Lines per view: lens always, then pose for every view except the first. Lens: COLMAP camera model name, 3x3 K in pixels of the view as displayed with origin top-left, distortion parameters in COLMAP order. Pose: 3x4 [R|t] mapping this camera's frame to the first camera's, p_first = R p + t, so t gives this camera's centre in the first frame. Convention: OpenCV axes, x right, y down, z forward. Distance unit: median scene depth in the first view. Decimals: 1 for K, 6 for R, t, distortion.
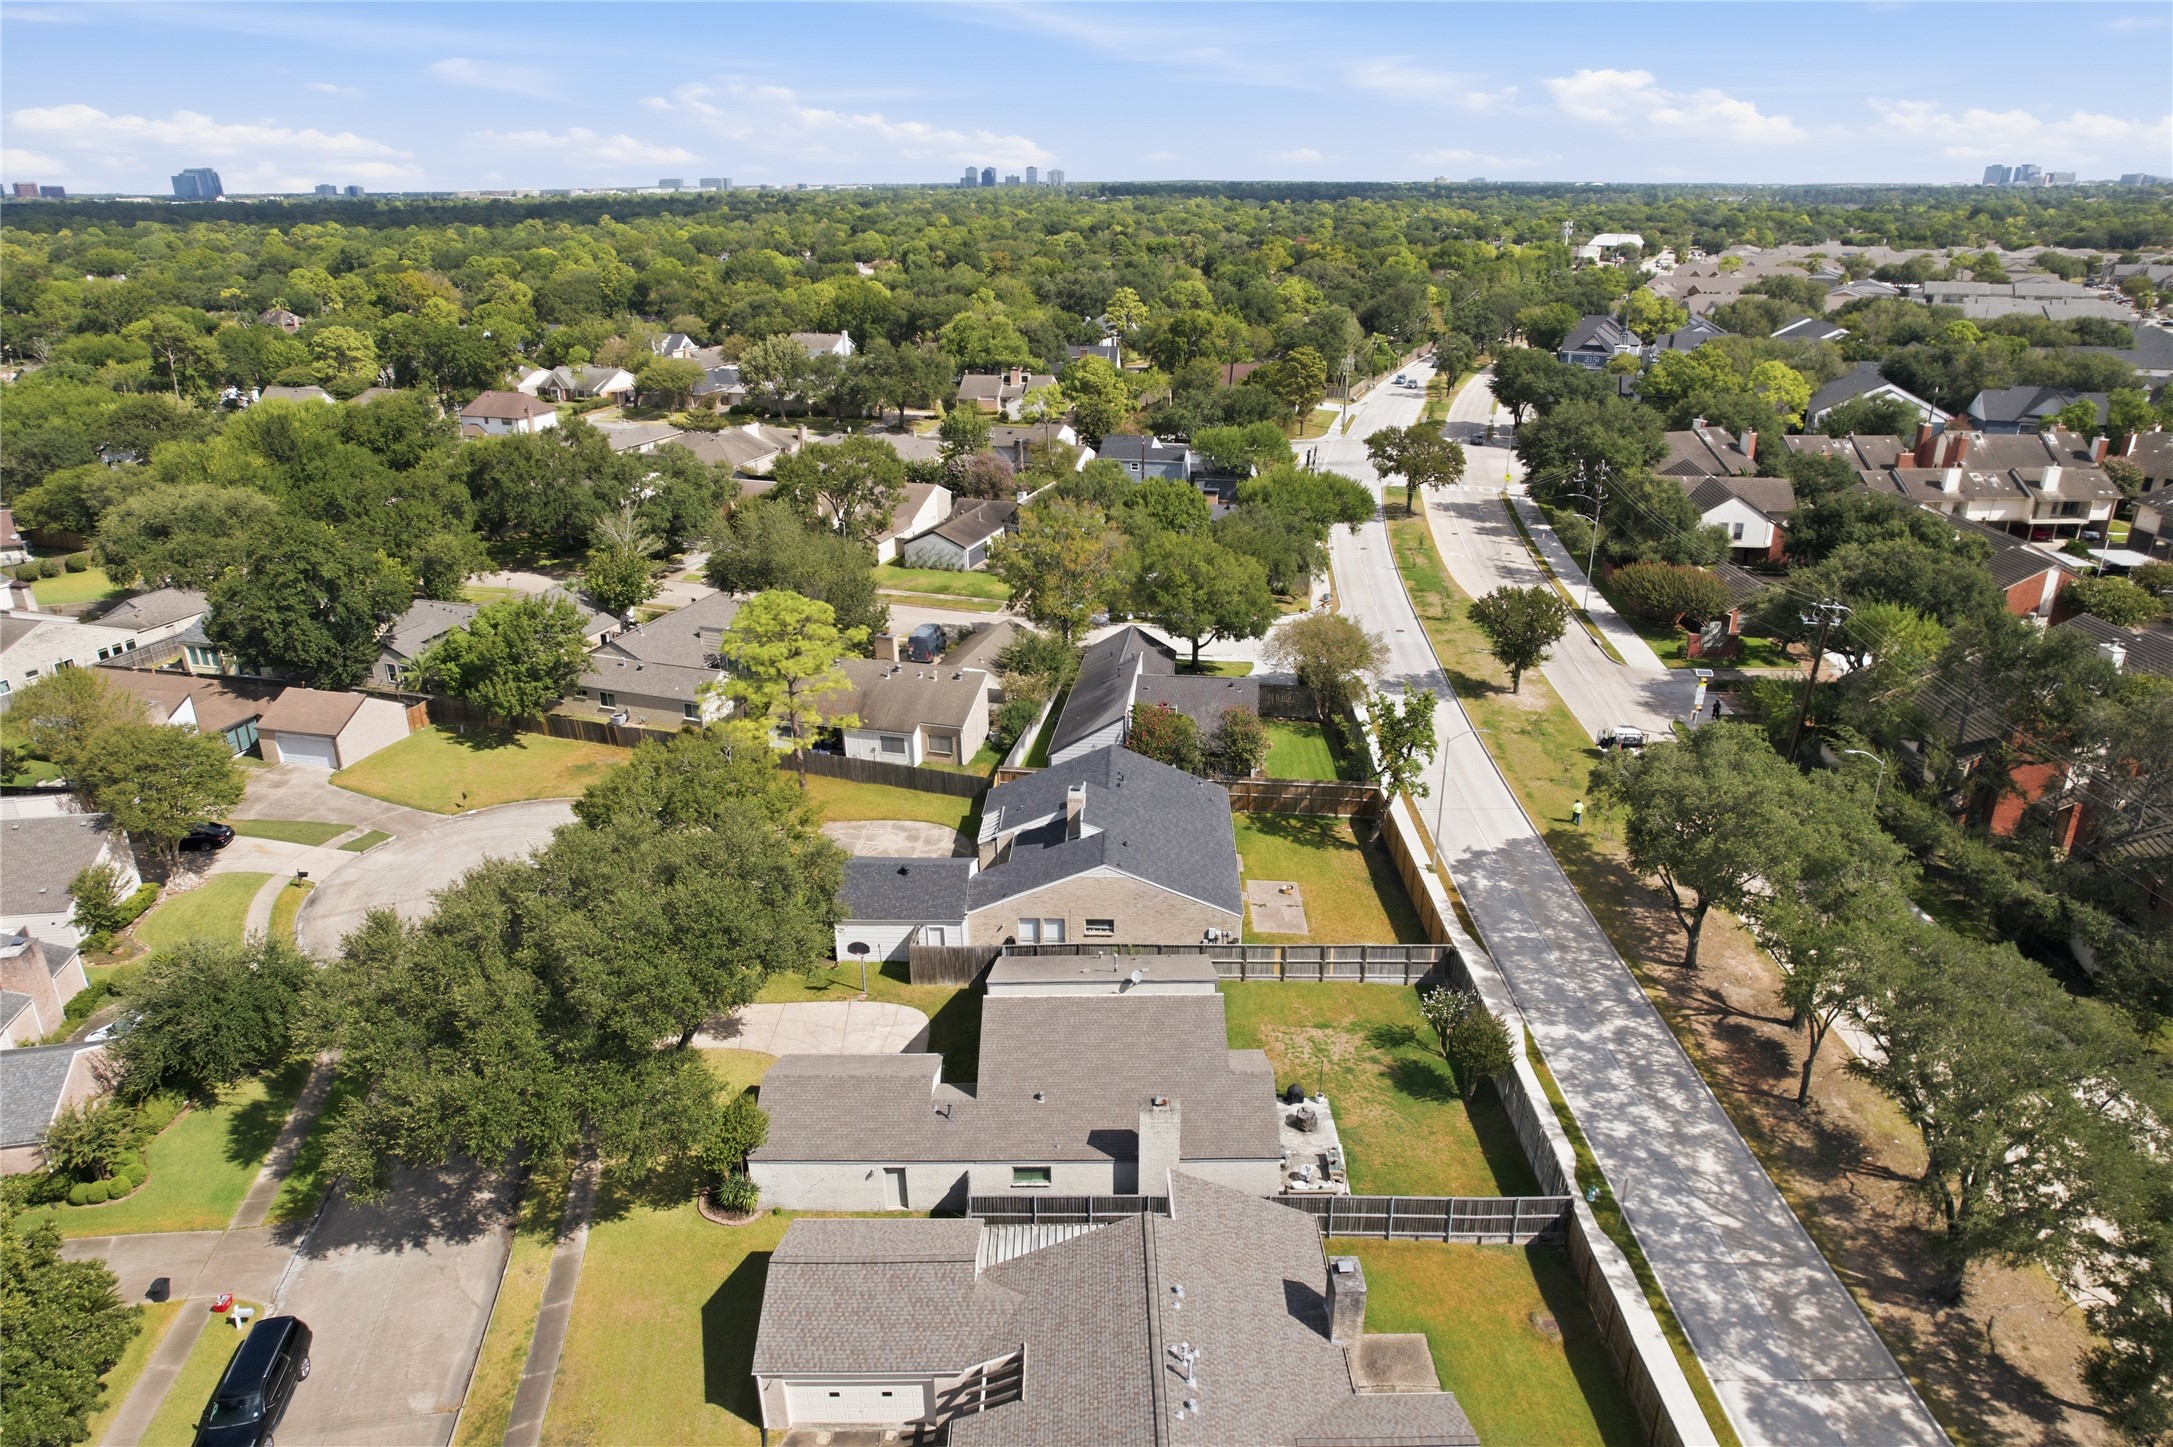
lens RADIAL K [[1293.9, 0, 1086.5], [0, 1293.9, 723.5], [0, 0, 1]] dist [-0.001414, -0.000244]
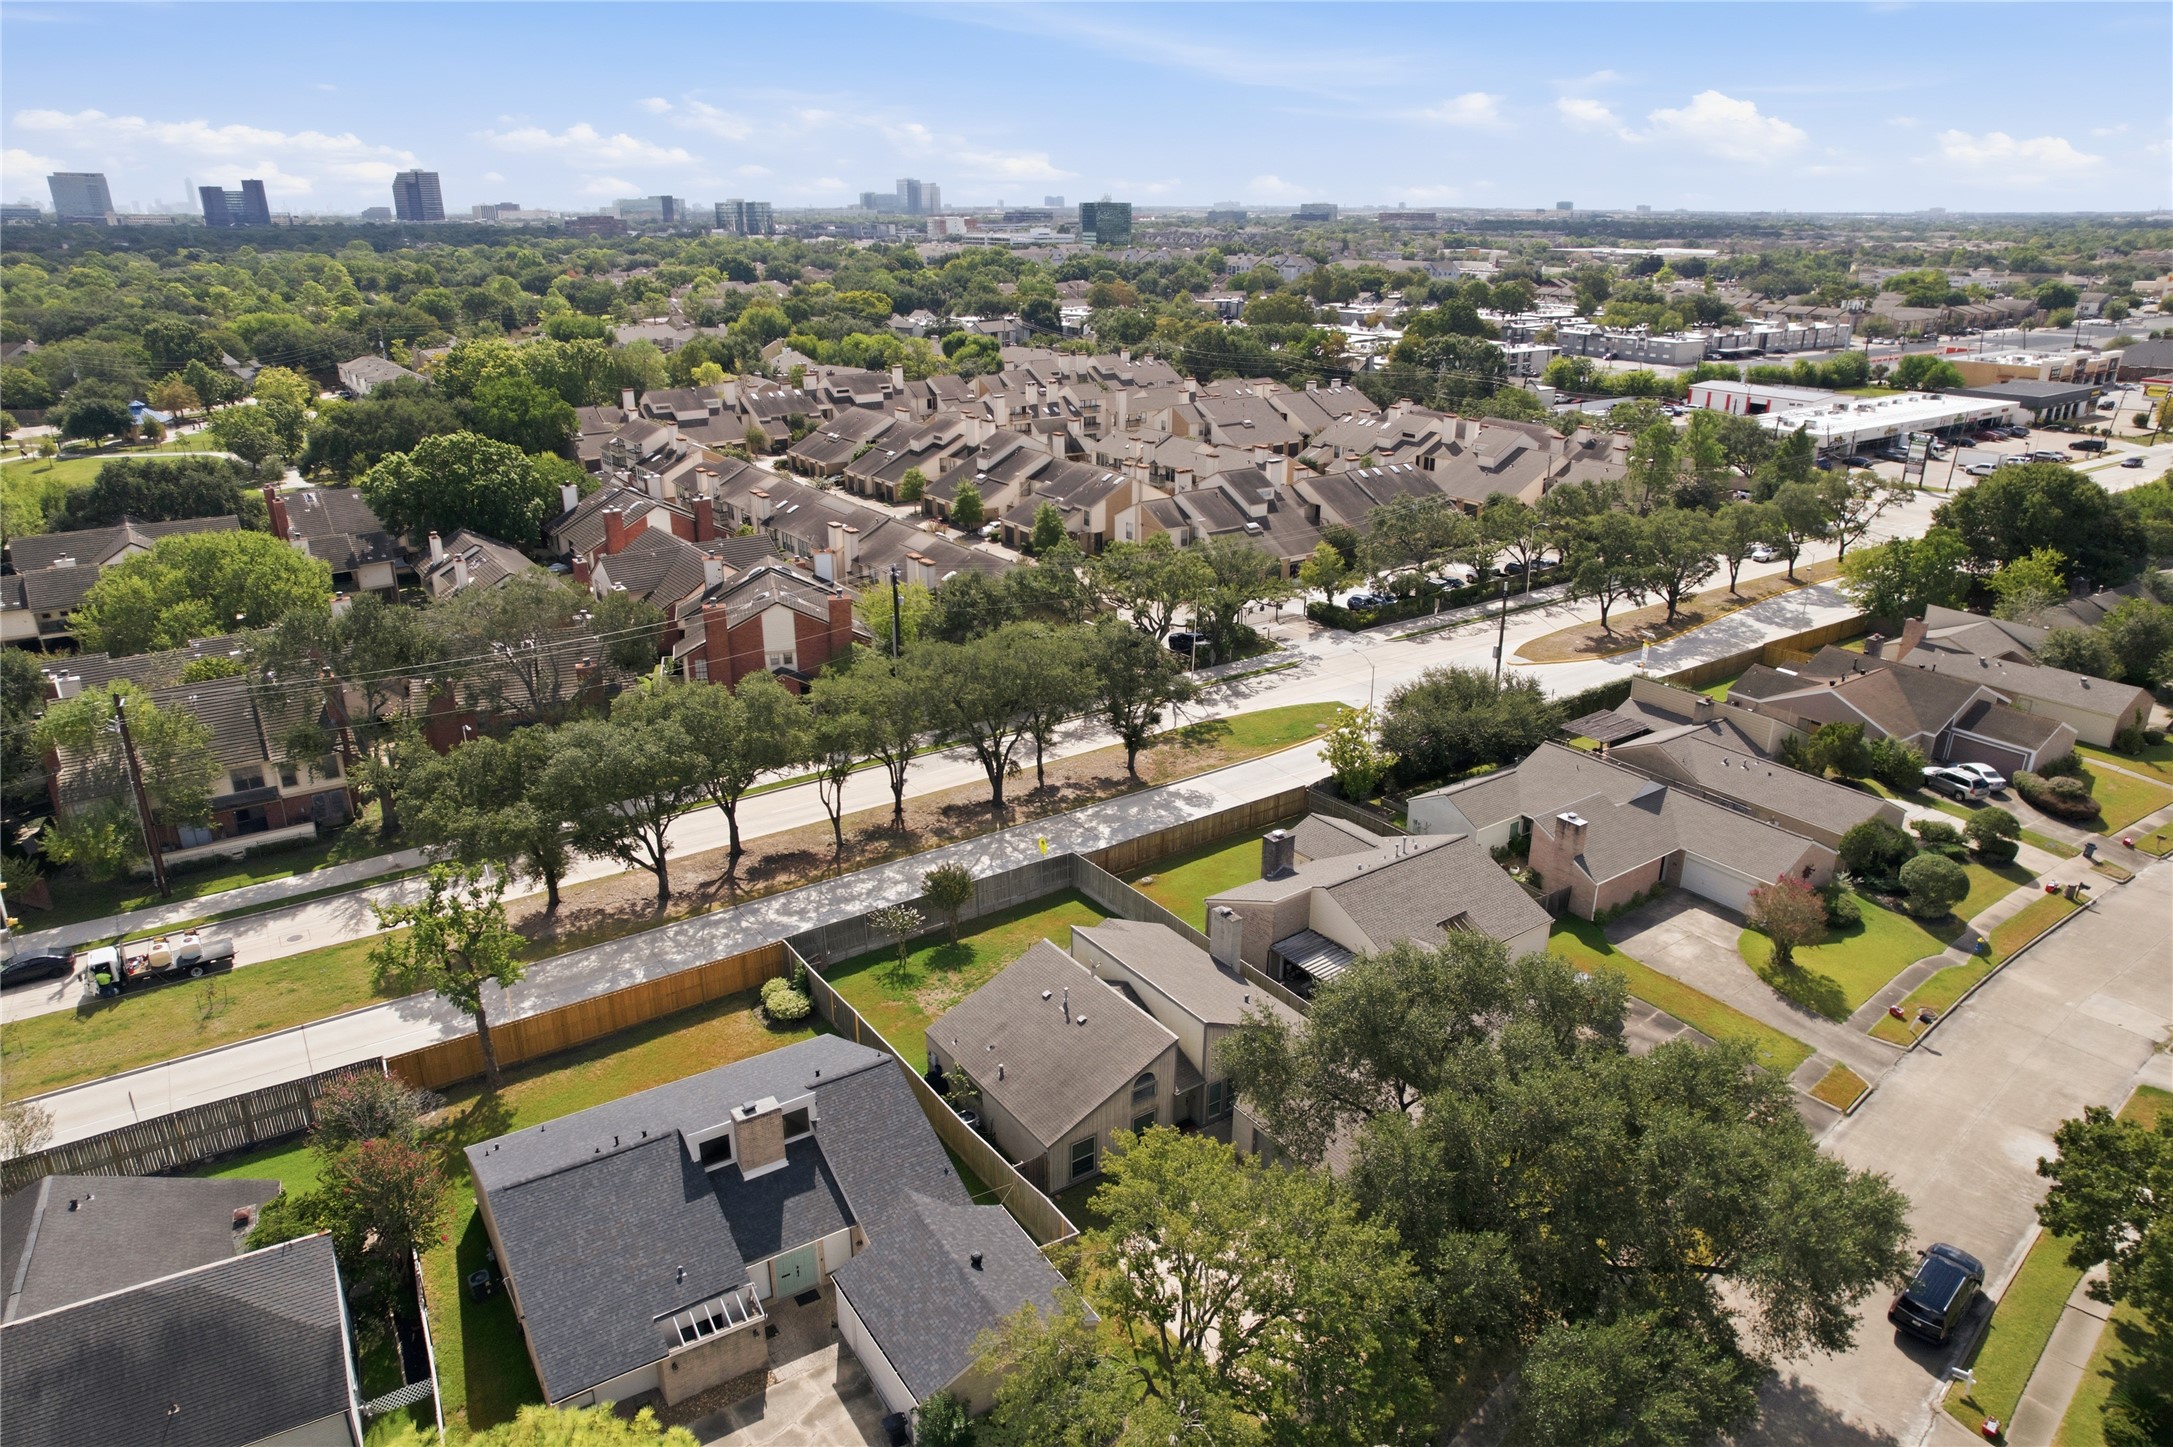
lens RADIAL K [[1293.9, 0, 1086.5], [0, 1293.9, 723.5], [0, 0, 1]] dist [-0.001414, -0.000244]
pose [[-0.562253, -0.296494, 0.771986, -0.642894], [0.306242, 0.792496, 0.527414, -0.467312], [-0.768172, 0.532955, -0.354784, 1.148752]]
